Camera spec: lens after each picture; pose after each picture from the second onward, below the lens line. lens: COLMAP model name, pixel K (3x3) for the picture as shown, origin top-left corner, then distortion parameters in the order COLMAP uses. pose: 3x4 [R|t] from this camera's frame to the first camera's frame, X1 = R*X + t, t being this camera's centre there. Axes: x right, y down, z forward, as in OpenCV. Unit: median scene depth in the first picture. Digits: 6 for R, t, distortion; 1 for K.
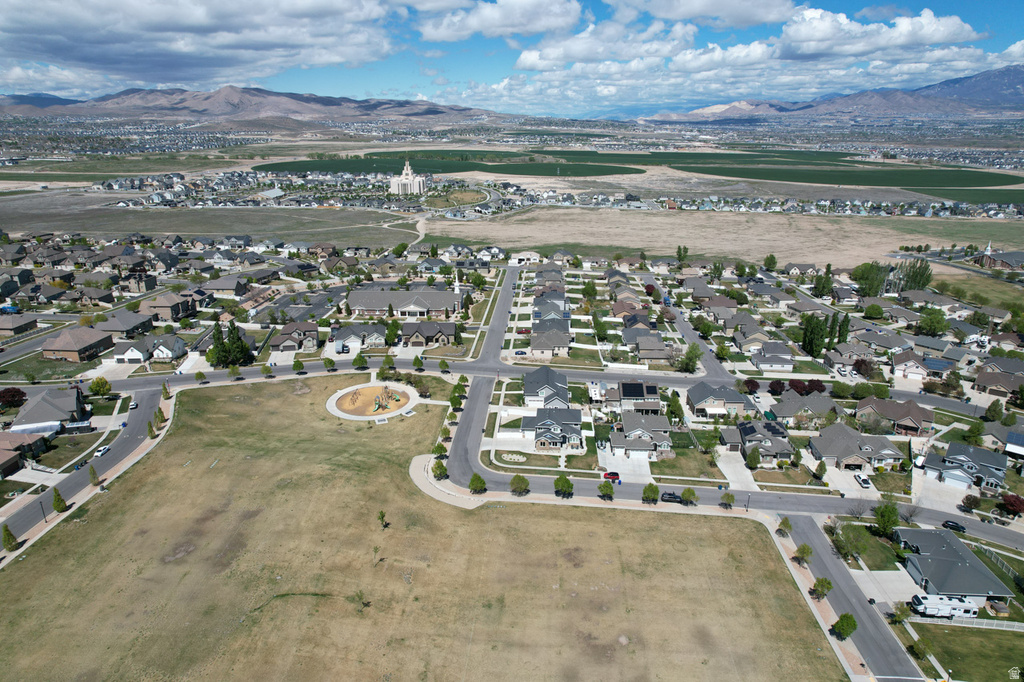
lens RADIAL K [[652.7, 0, 513.2], [0, 652.7, 337.6], [0, 0, 1]] dist [-0.075565, 0.068774]
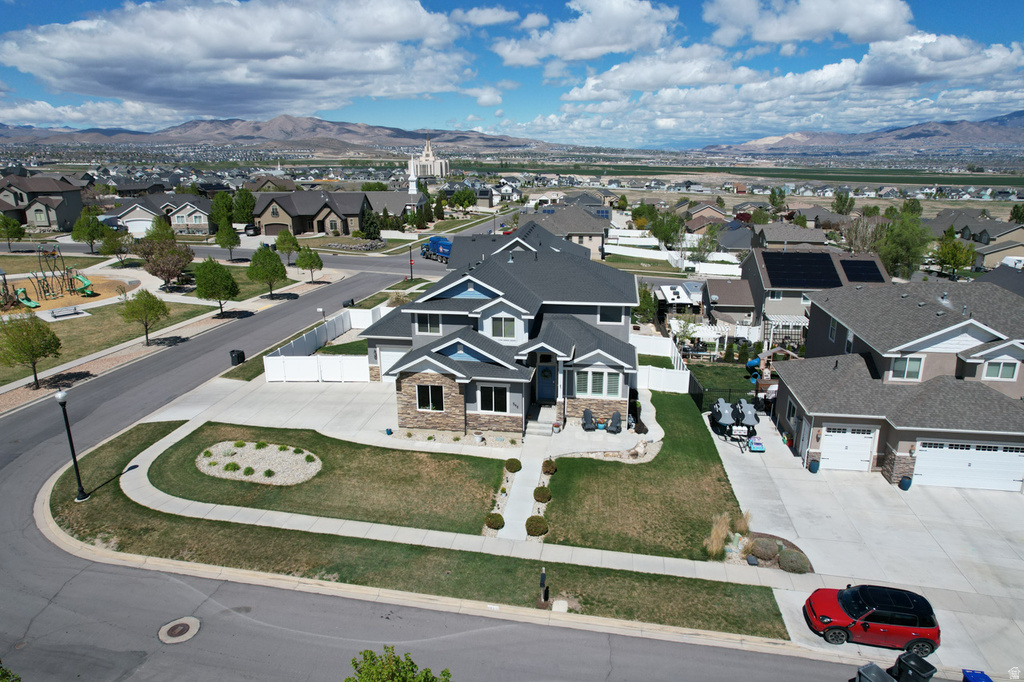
lens RADIAL K [[652.7, 0, 513.1], [0, 652.7, 339.3], [0, 0, 1]] dist [-0.075565, 0.068774]
pose [[0.997293, 0.021581, -0.070297, 0.058370], [-0.024859, 0.998628, -0.046081, 0.109727], [0.069206, 0.047704, 0.996461, 0.575398]]
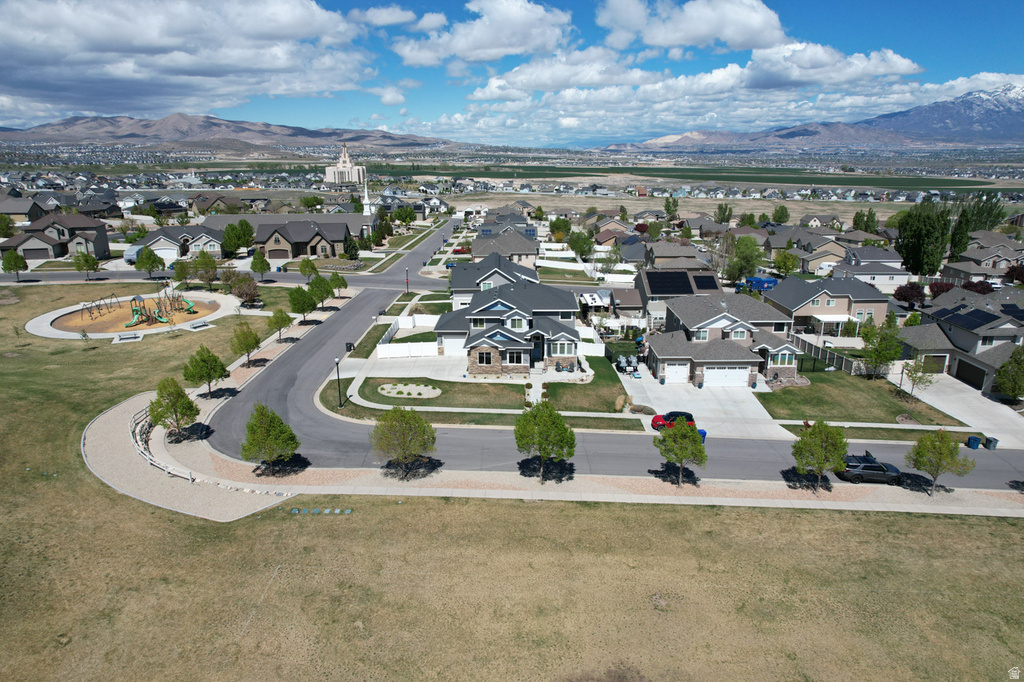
lens RADIAL K [[652.7, 0, 512.8], [0, 652.7, 337.7], [0, 0, 1]] dist [-0.075565, 0.068774]
pose [[0.997984, -0.016134, 0.061386, 0.027157], [0.019024, 0.998723, -0.046792, 0.120438], [-0.060552, 0.047865, 0.997017, 0.427840]]
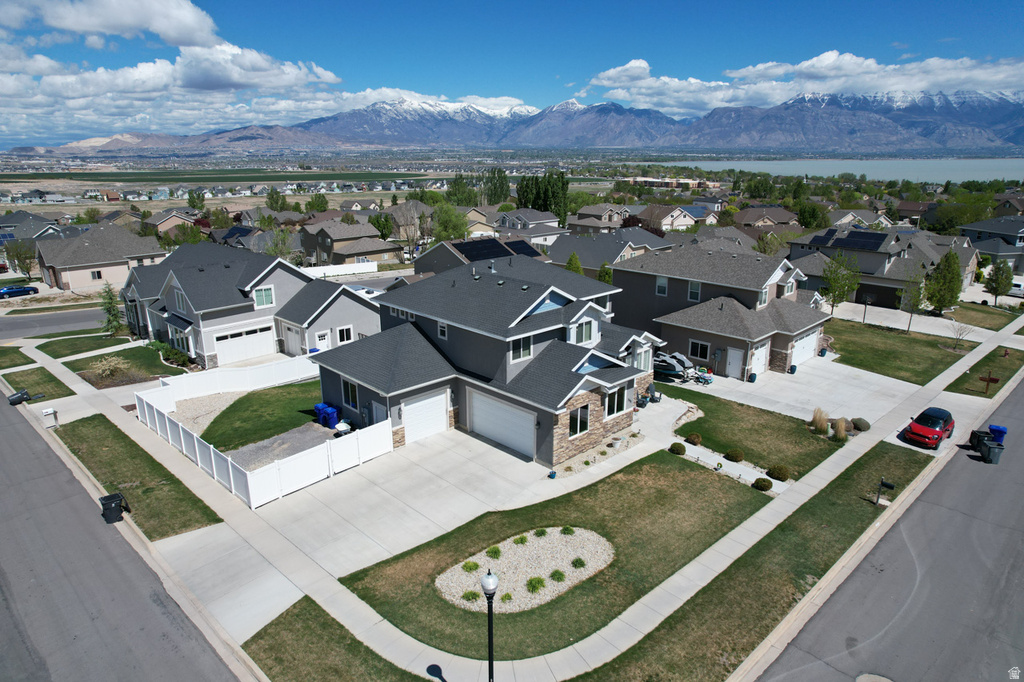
lens RADIAL K [[652.7, 0, 511.5], [0, 652.7, 334.9], [0, 0, 1]] dist [-0.075565, 0.068774]
pose [[0.659499, -0.200612, 0.724442, -0.062588], [0.241235, 0.969239, 0.048793, 0.091034], [-0.711946, 0.142582, 0.687607, 0.630361]]
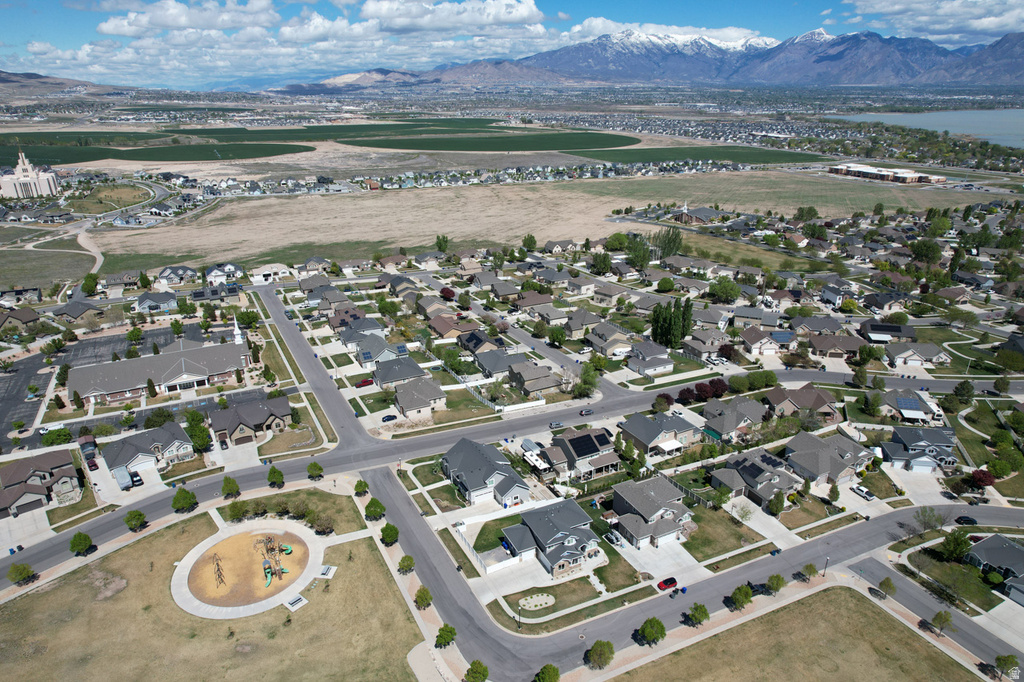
lens RADIAL K [[652.7, 0, 512.5], [0, 652.7, 334.6], [0, 0, 1]] dist [-0.075565, 0.068774]
pose [[0.863934, -0.178059, 0.471076, -0.210624], [0.159952, 0.983992, 0.078587, -0.112342], [-0.477528, 0.007455, 0.878585, 0.274253]]
